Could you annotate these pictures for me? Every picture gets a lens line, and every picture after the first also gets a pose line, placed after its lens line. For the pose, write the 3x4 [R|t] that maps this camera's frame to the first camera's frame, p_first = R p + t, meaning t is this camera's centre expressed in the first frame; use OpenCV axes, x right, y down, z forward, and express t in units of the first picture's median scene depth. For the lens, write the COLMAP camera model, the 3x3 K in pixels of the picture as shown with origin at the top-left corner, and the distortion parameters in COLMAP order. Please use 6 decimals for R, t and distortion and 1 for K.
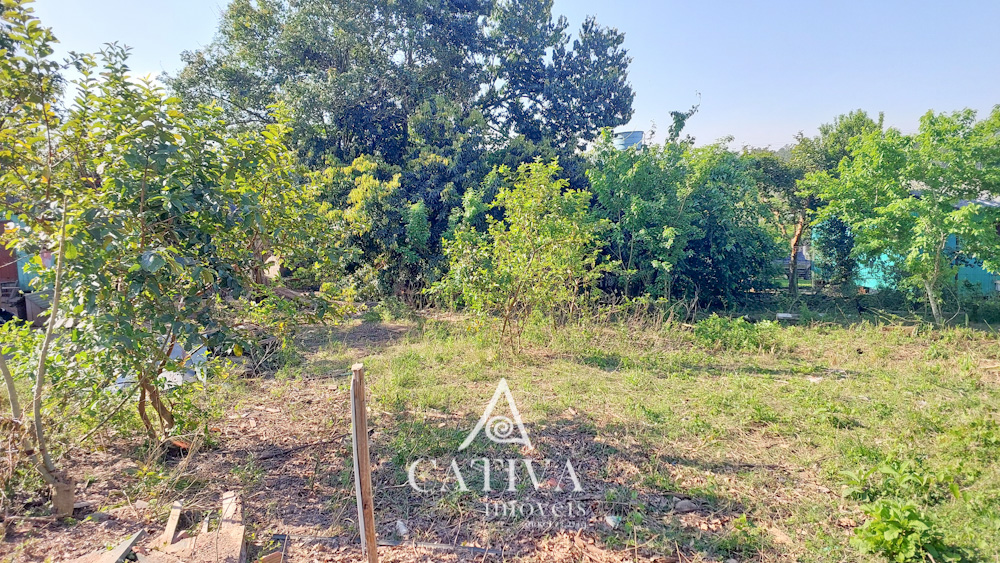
lens RADIAL K [[699.5, 0, 502.9], [0, 699.5, 277.7], [0, 0, 1]] dist [-0.001033, -0.000886]
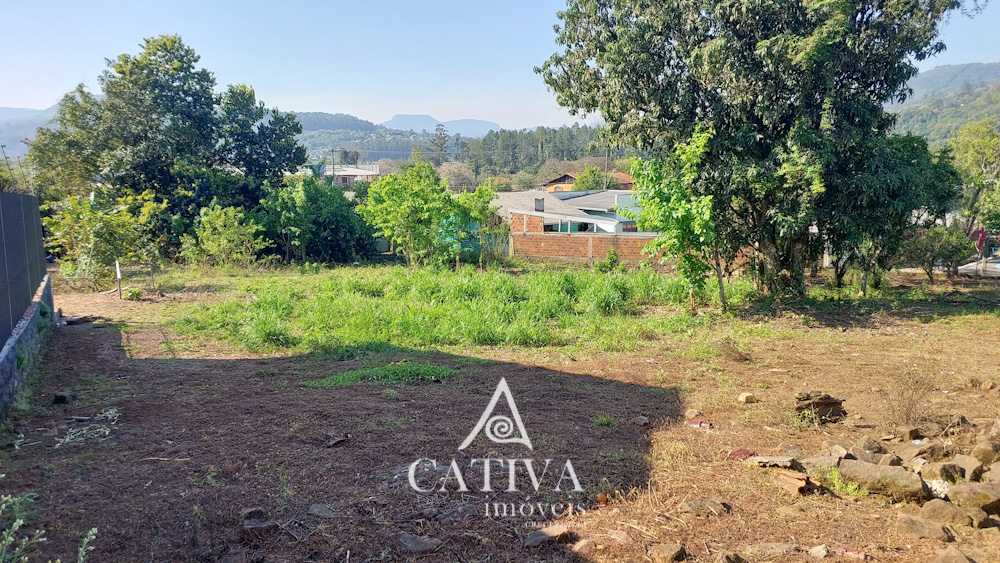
lens RADIAL K [[699.5, 0, 495.5], [0, 699.5, 285.2], [0, 0, 1]] dist [-0.001033, -0.000886]
pose [[0.968022, -0.034478, 0.248485, 0.274169], [0.020541, 0.998078, 0.058463, 0.003647], [-0.250023, -0.051489, 0.966870, -1.276024]]
